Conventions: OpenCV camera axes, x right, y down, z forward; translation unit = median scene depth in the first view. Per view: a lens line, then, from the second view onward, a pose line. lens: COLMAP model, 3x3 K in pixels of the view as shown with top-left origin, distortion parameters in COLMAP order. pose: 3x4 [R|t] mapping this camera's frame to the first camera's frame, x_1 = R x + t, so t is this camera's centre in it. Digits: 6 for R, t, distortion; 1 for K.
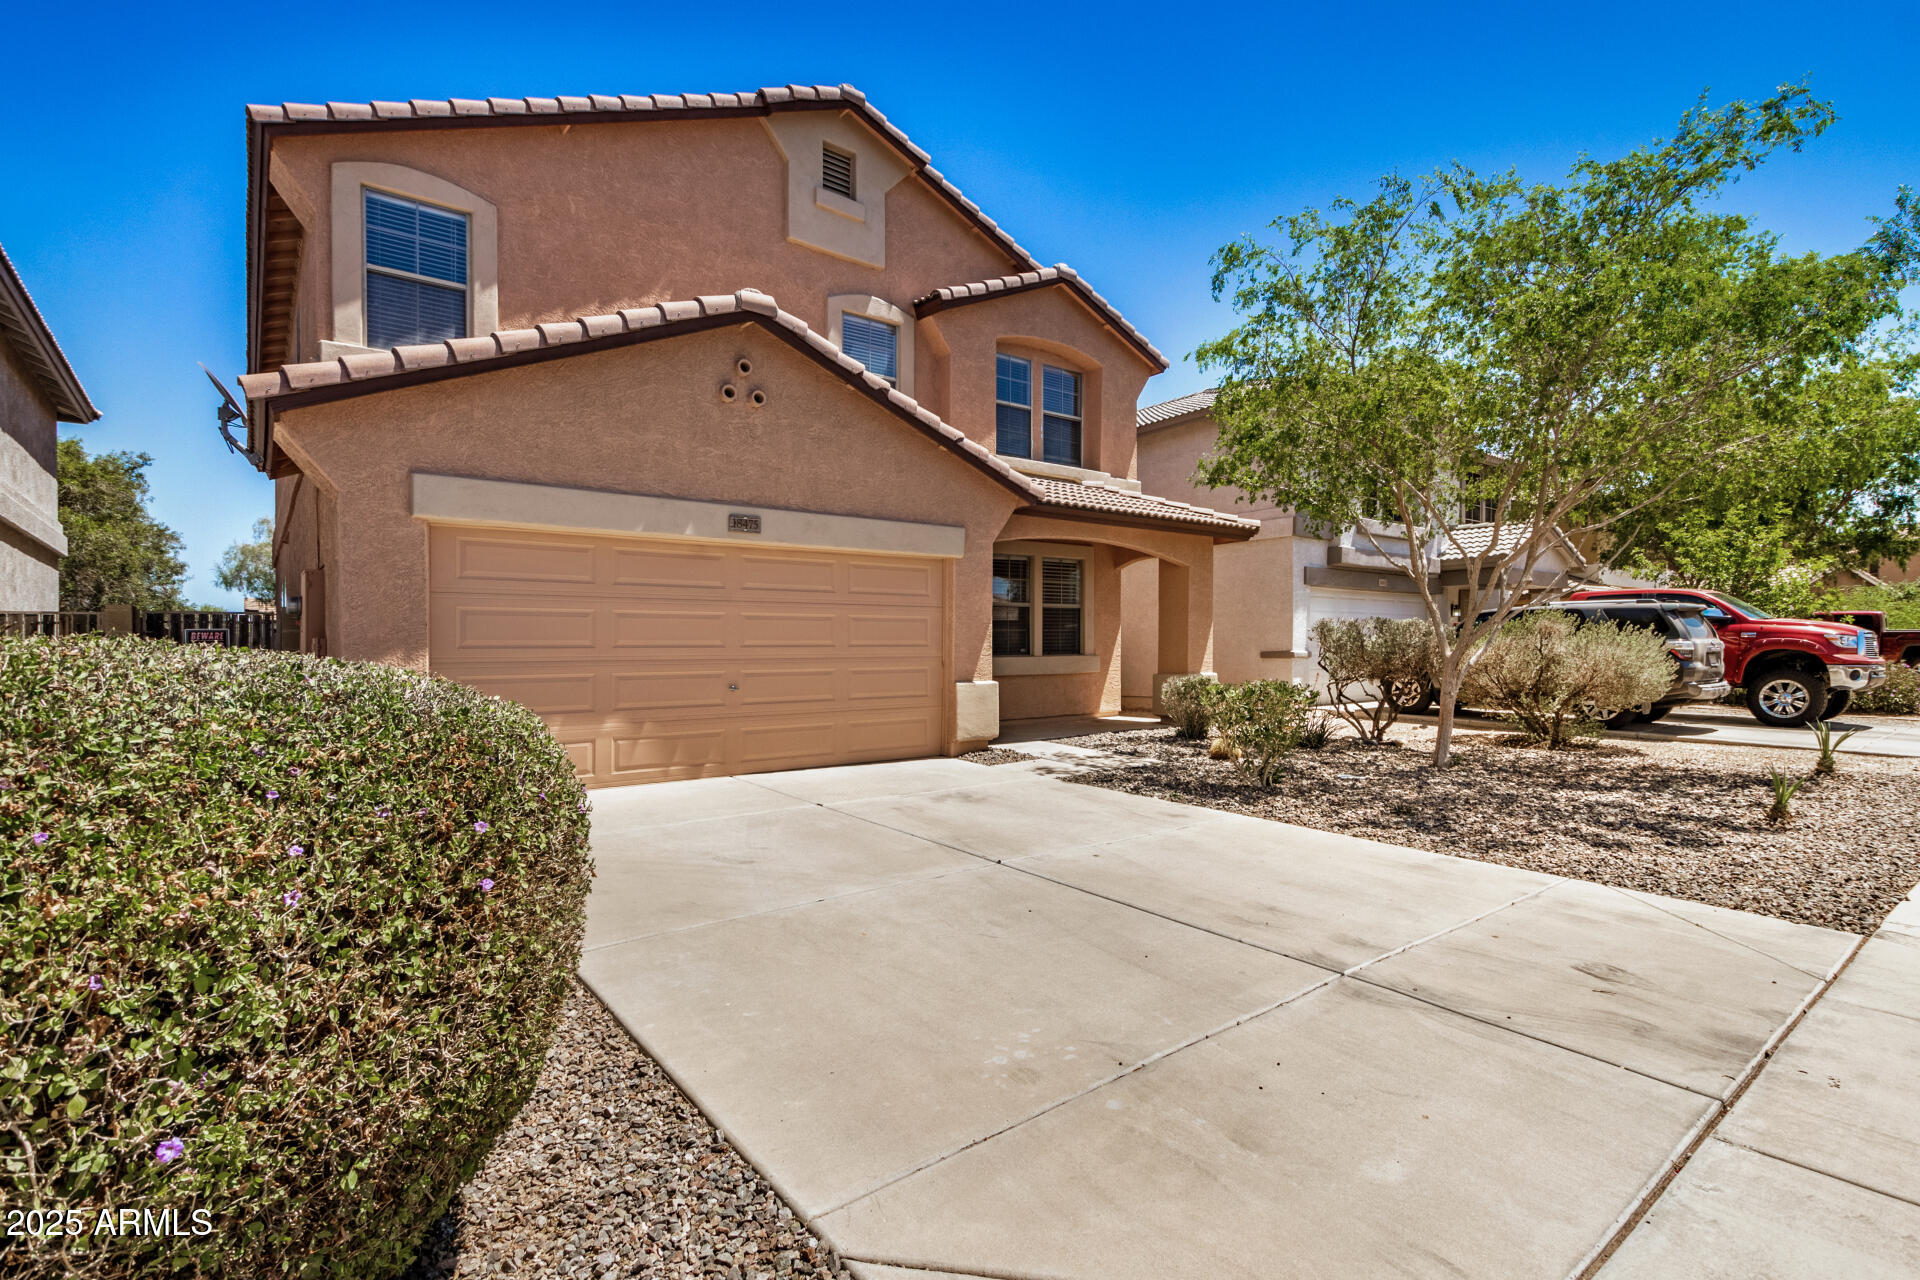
lens RADIAL K [[895.6, 0, 961.2], [0, 895.6, 704.3], [0, 0, 1]] dist [0.004419, 0.000636]
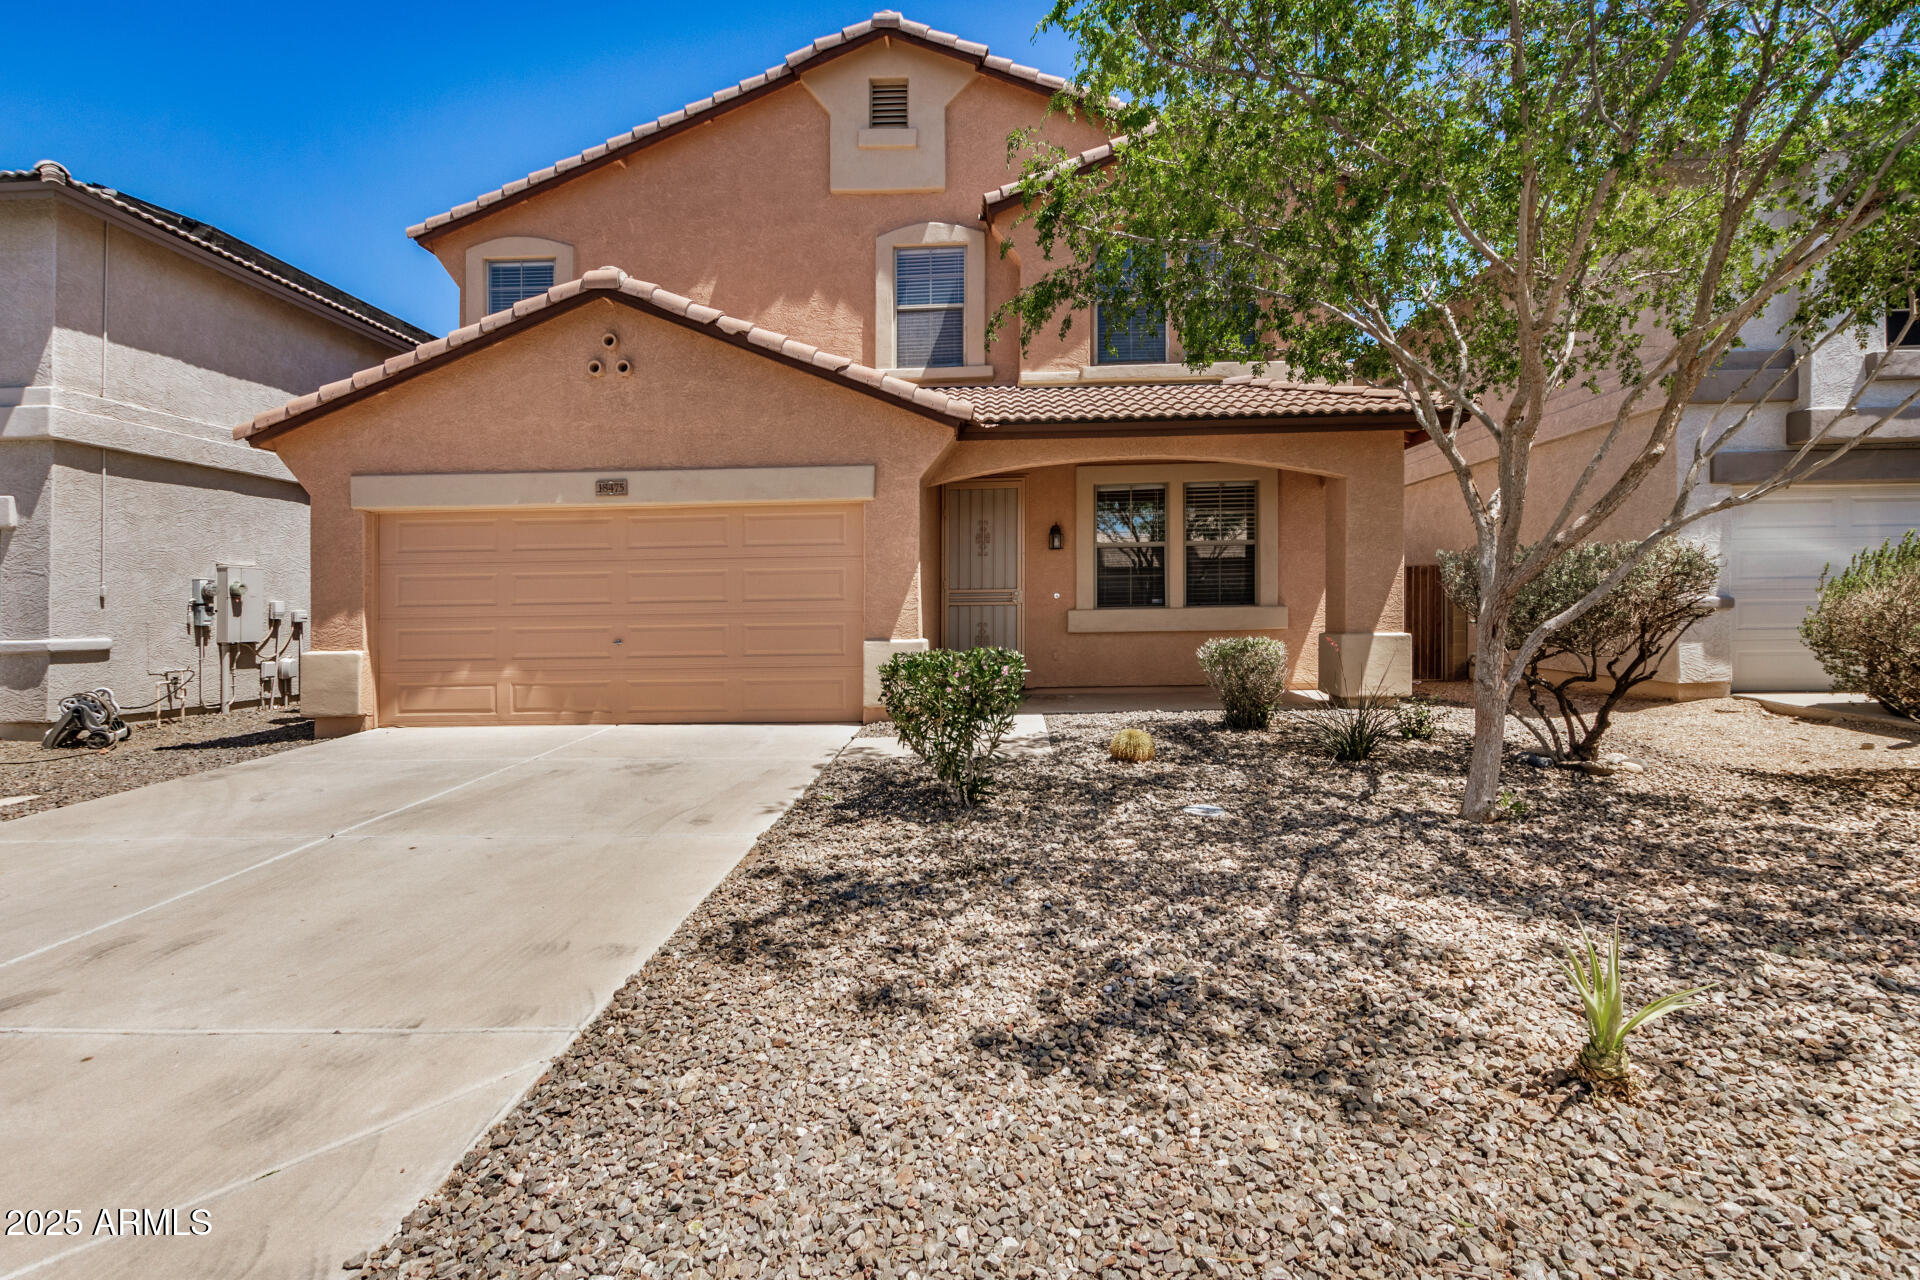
lens RADIAL K [[900.5, 0, 1006.0], [0, 900.5, 634.4], [0, 0, 1]] dist [0.002676, 0.000386]
pose [[0.767581, 0.018003, -0.640699, 0.680030], [-0.027557, 0.999608, -0.004927, -0.030012], [0.640359, 0.021437, 0.767776, 0.408645]]
